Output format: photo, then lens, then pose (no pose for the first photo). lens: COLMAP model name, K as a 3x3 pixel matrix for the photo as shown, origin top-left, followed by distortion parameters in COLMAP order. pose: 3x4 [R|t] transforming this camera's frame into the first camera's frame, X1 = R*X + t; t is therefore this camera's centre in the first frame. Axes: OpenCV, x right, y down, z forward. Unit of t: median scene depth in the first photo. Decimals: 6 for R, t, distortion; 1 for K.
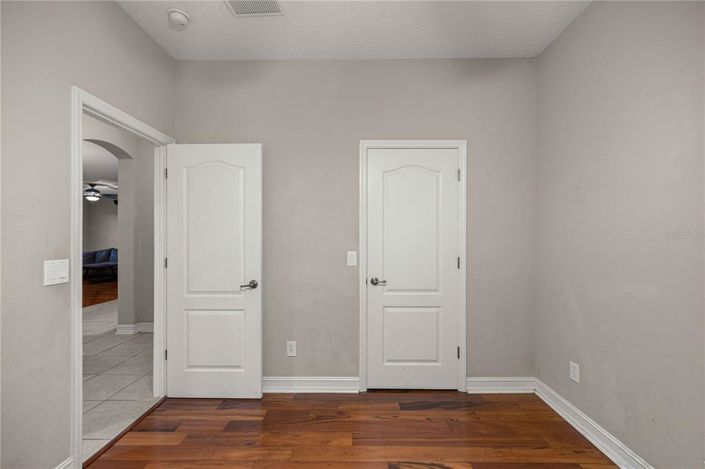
lens RADIAL K [[298.9, 0, 351.4], [0, 298.9, 232.7], [0, 0, 1]] dist [-0.000727, -0.000132]
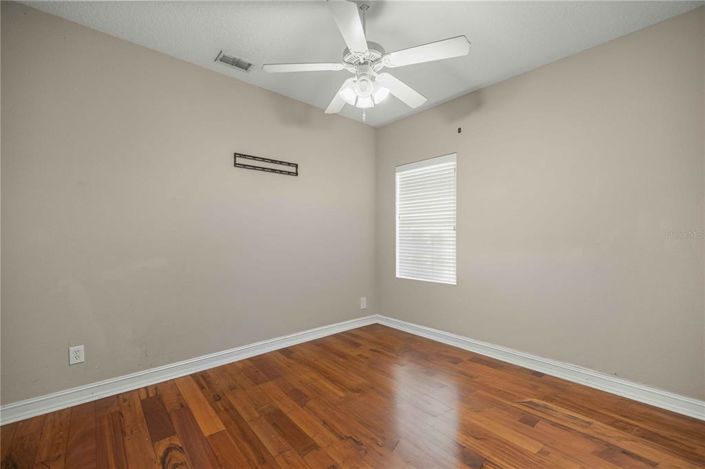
lens RADIAL K [[298.9, 0, 353.3], [0, 298.9, 234.3], [0, 0, 1]] dist [-0.000727, -0.000132]
pose [[-0.653637, -0.001721, 0.756806, -0.708671], [-0.004974, 0.999986, -0.002022, 0.038323], [-0.756792, -0.005086, -0.653636, 0.975102]]
